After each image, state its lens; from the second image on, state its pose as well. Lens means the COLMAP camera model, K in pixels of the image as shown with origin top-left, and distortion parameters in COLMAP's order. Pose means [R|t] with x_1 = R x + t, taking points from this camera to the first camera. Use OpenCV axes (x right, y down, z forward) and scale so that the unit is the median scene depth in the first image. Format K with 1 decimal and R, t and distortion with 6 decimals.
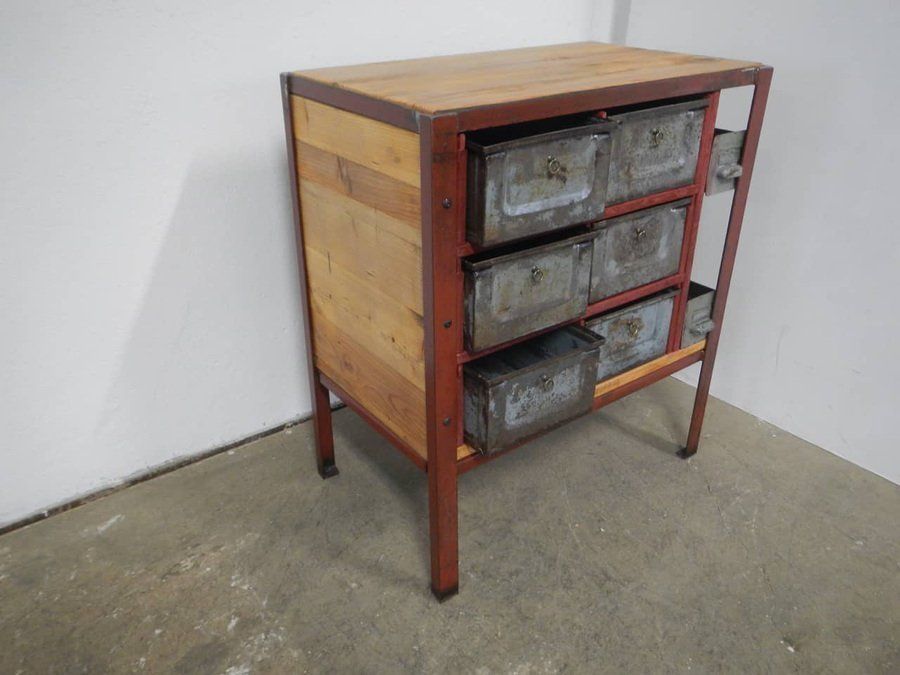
lens RADIAL K [[744.5, 0, 450.0], [0, 744.5, 337.5], [0, 0, 1]] dist [0.007407, -0.006178]
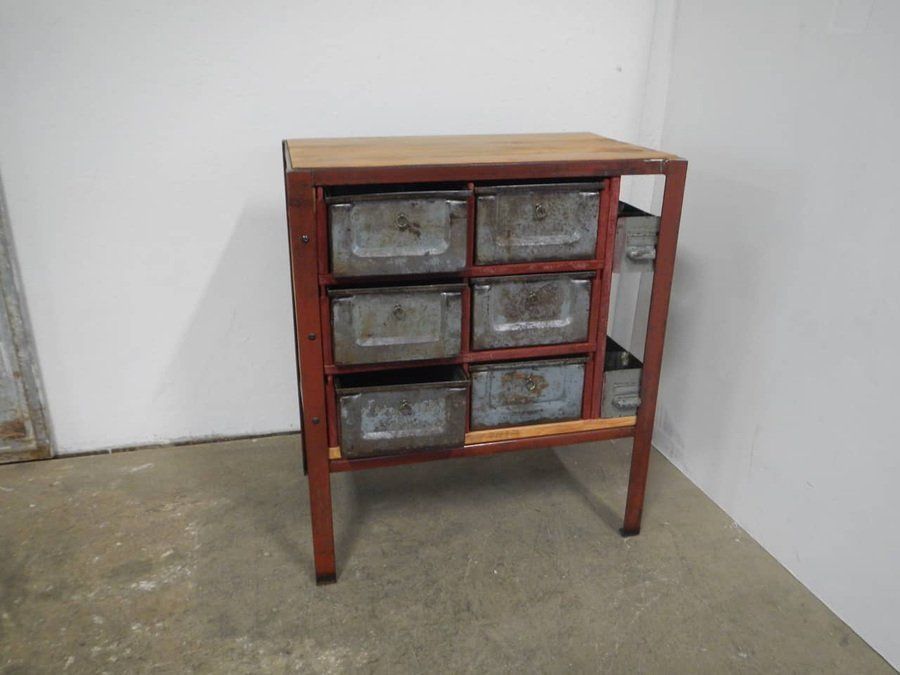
lens RADIAL K [[744.5, 0, 450.0], [0, 744.5, 337.5], [0, 0, 1]] dist [0.007407, -0.006178]
pose [[0.919030, 0.149897, -0.364576, 0.543566], [-0.189821, 0.978870, -0.076037, 0.027495], [0.345474, 0.139084, 0.928064, -0.061031]]
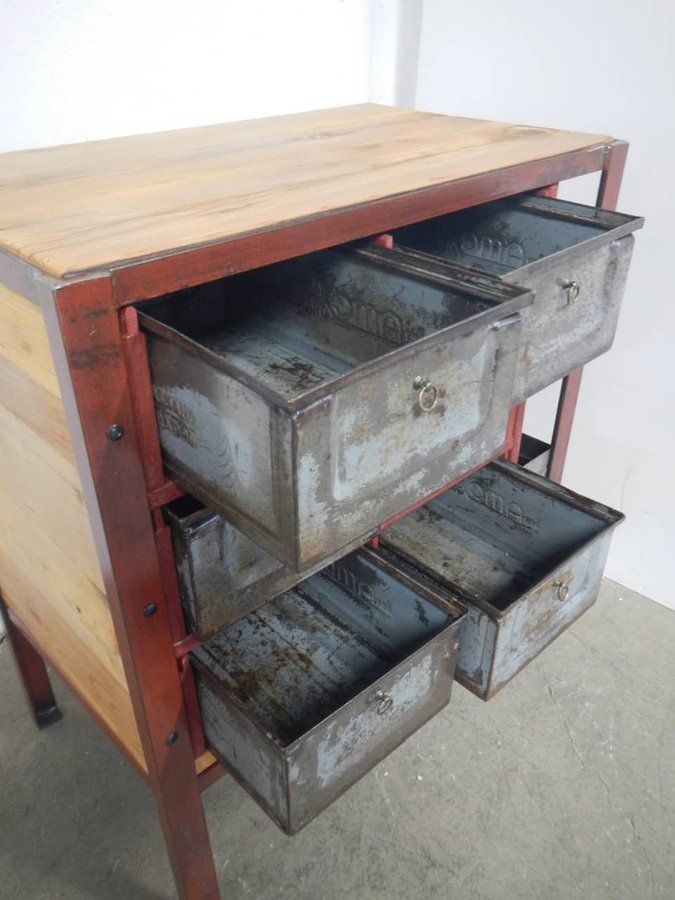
lens RADIAL K [[744.5, 0, 337.5], [0, 744.5, 450.0], [0, 0, 1]] dist [0.007407, -0.006178]
pose [[0.991895, -0.070014, 0.106027, 0.074686], [0.061714, 0.994911, 0.079640, -0.151003], [-0.111063, -0.072451, 0.991169, 0.327963]]
